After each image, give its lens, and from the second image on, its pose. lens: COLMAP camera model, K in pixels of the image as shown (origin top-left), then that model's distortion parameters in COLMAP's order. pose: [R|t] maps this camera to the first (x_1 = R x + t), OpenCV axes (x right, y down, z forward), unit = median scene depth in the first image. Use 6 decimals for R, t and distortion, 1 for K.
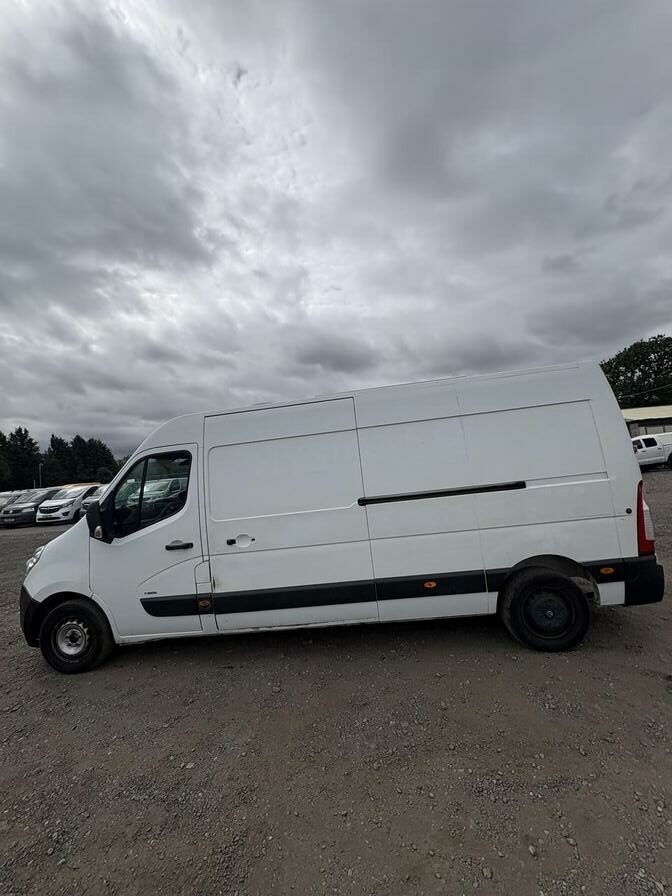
lens RADIAL K [[362.3, 0, 333.0], [0, 362.3, 446.5], [0, 0, 1]] dist [0.000903, 0.000303]
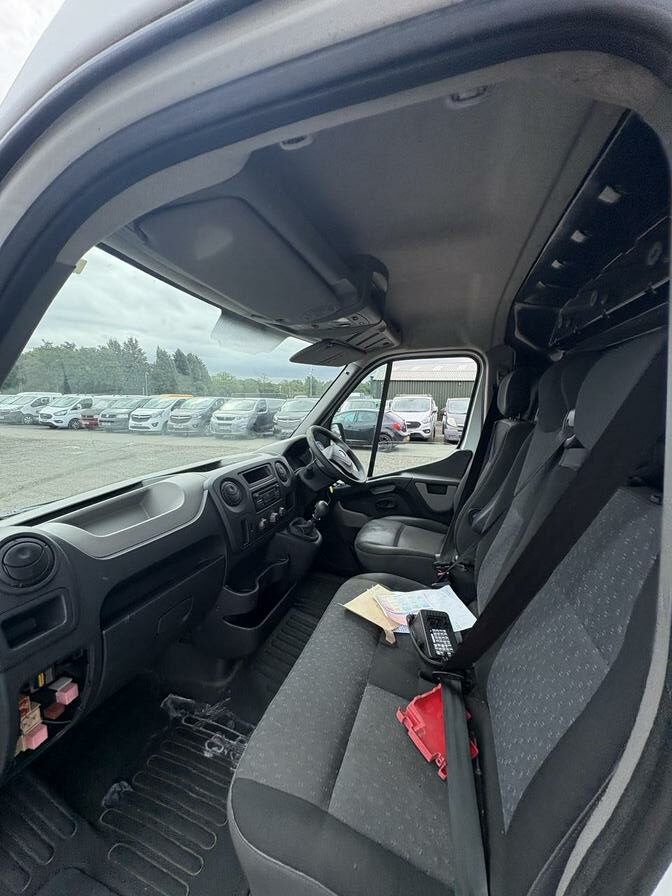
lens RADIAL K [[354.5, 0, 335.4], [0, 354.5, 446.1], [0, 0, 1]] dist [0.001983, 0.000113]
pose [[0.974755, 0.122509, -0.186664, -0.076890], [-0.084507, 0.976261, 0.199431, 0.011760], [0.206665, -0.178622, 0.961969, 0.165905]]
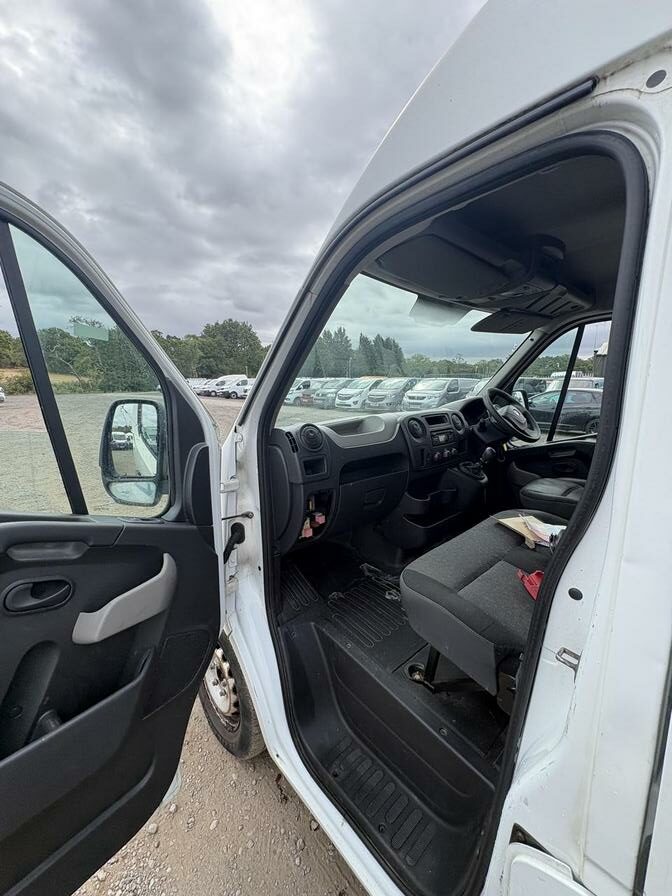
lens RADIAL K [[355.0, 0, 334.4], [0, 355.0, 444.3], [0, 0, 1]] dist [-0.001180, 0.000391]
pose [[0.742436, 0.204718, -0.637871, -0.066309], [-0.030385, 0.961475, 0.273210, 0.013922], [0.669228, -0.183459, 0.720054, 0.148150]]
